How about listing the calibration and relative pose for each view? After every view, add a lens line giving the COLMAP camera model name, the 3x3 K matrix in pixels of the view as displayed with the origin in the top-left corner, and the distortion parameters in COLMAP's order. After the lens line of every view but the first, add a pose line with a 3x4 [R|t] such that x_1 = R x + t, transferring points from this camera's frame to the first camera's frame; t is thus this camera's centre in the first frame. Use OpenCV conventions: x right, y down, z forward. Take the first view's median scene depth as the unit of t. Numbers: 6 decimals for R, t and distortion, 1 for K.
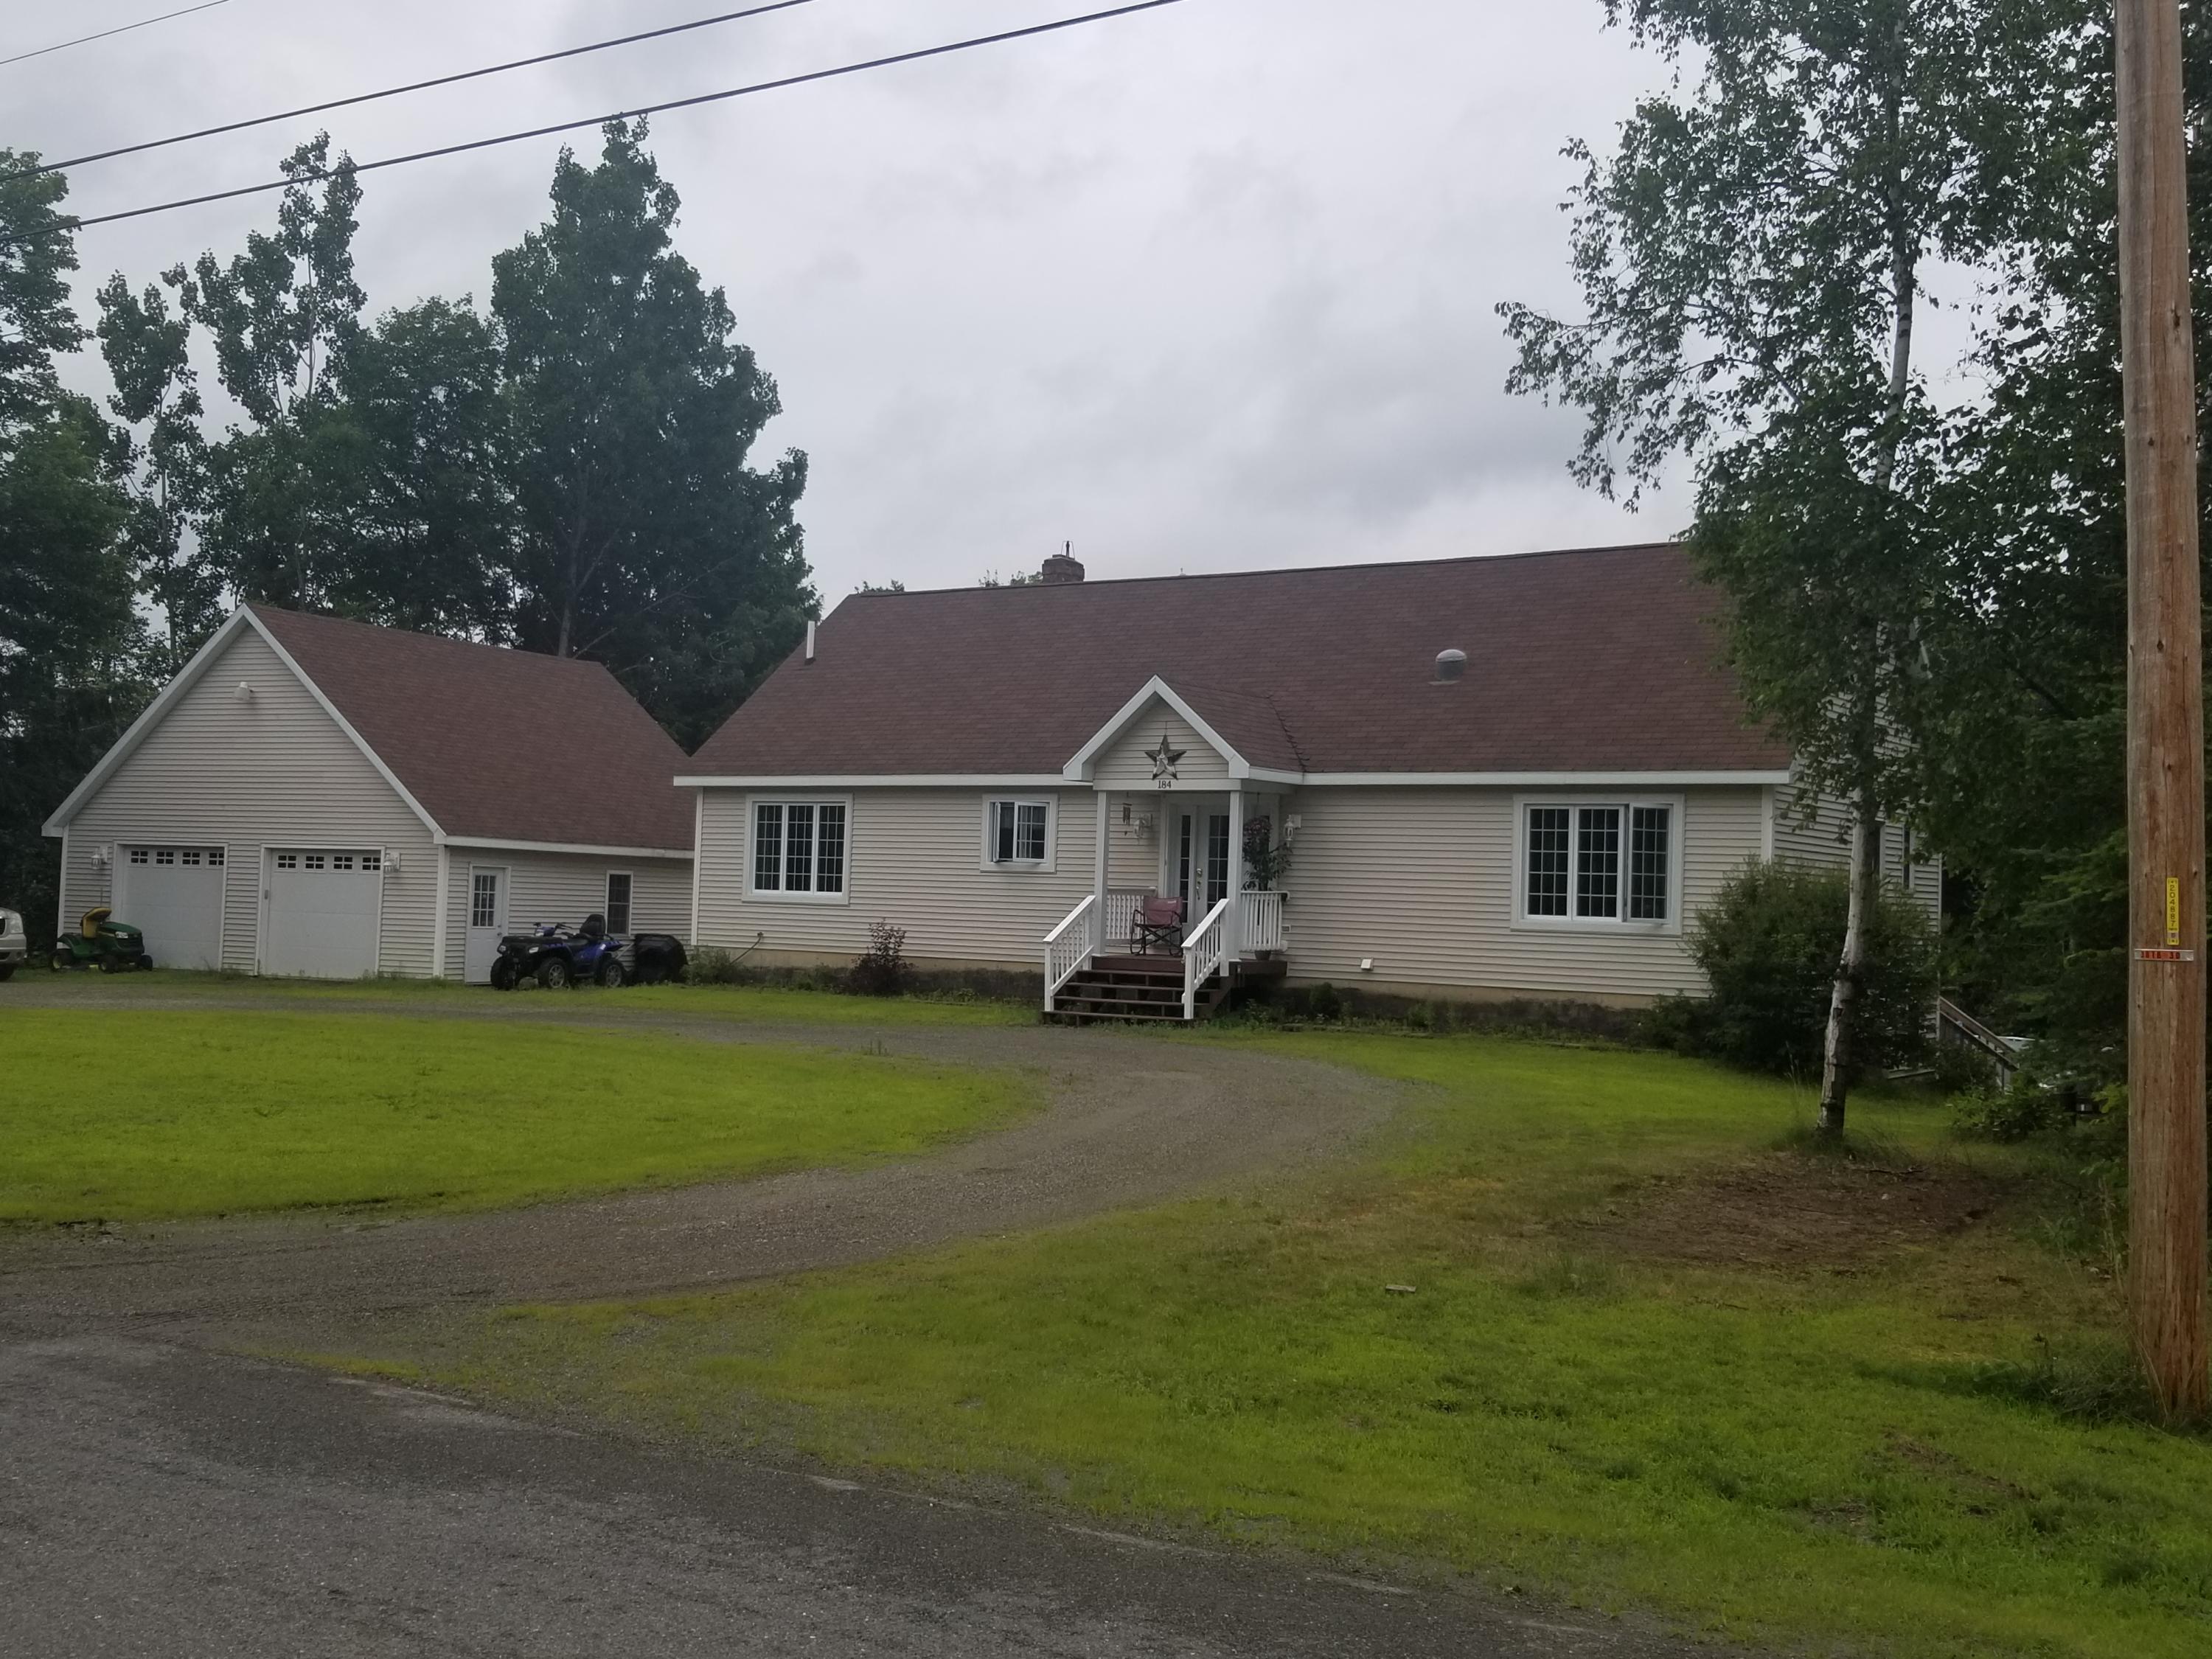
lens RADIAL K [[1679.2, 0, 1106.0], [0, 1679.2, 829.5], [0, 0, 1]] dist [-0.000518, 0.000080]
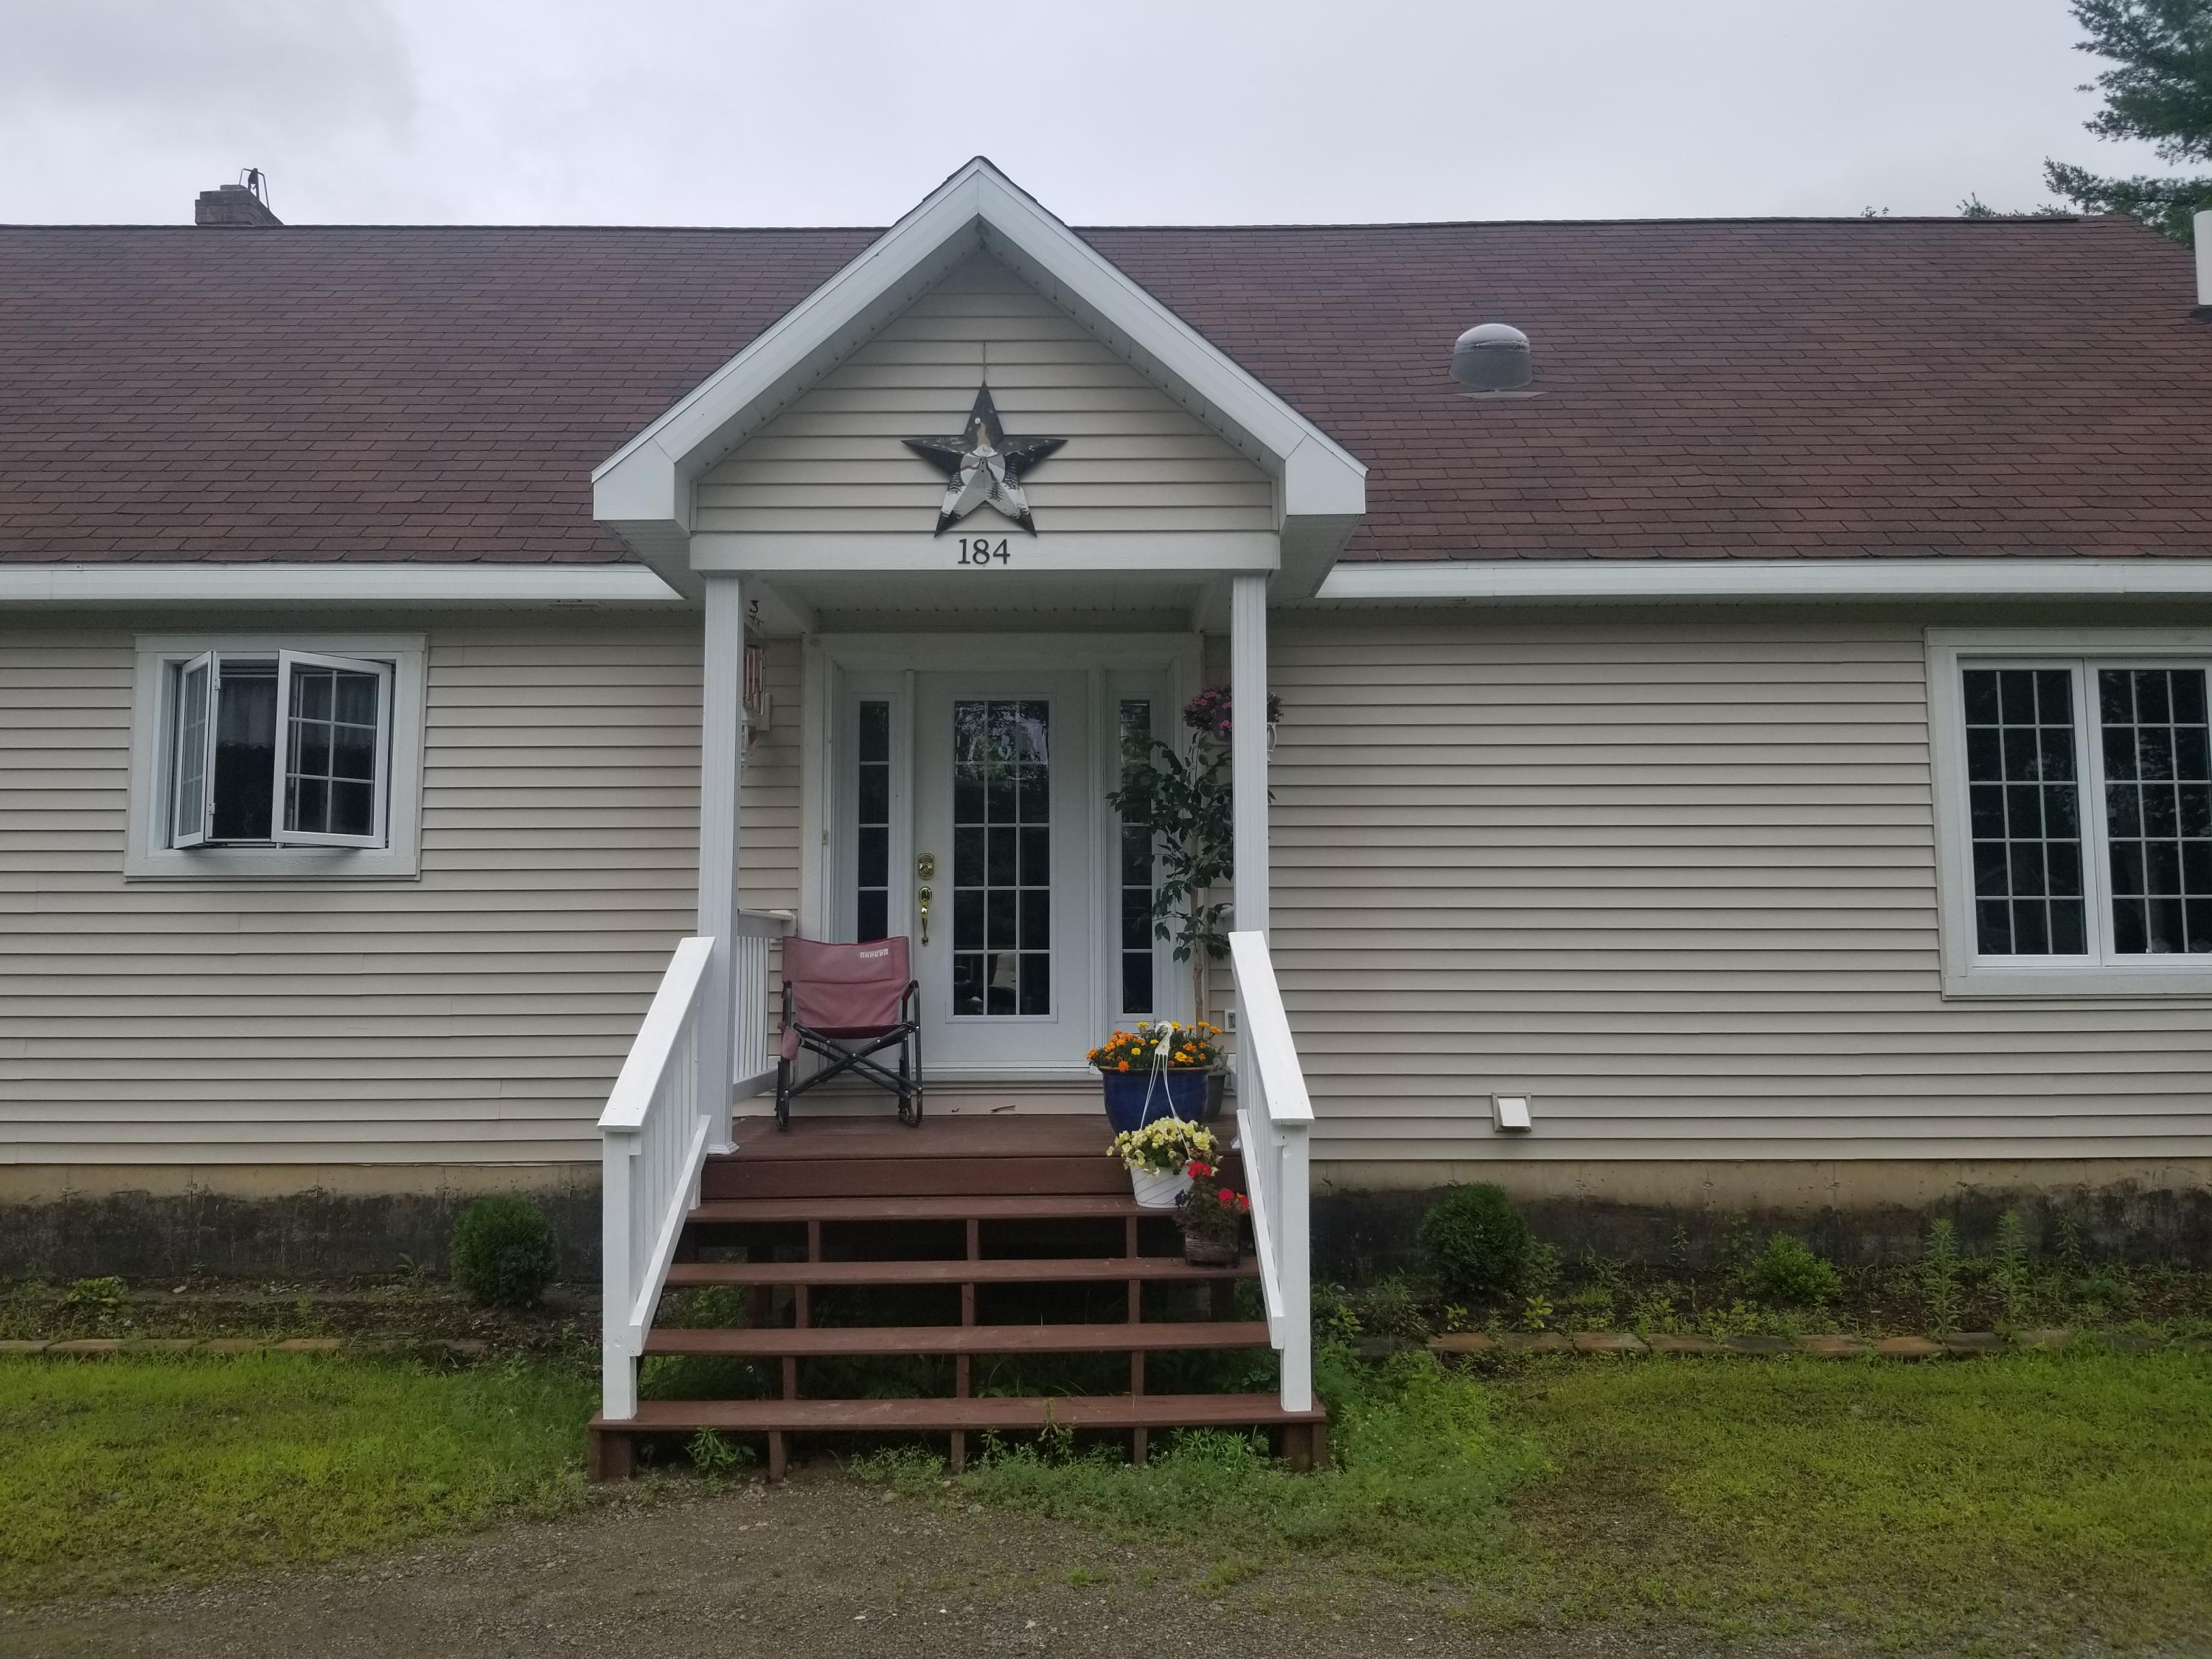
lens RADIAL K [[1729.5, 0, 1104.3], [0, 1729.5, 793.8], [0, 0, 1]] dist [0.002907, -0.001631]
pose [[0.850219, 0.016867, 0.526159, -0.106709], [0.008617, 0.998907, -0.045946, 0.029911], [-0.526359, 0.043598, 0.849144, 0.742662]]
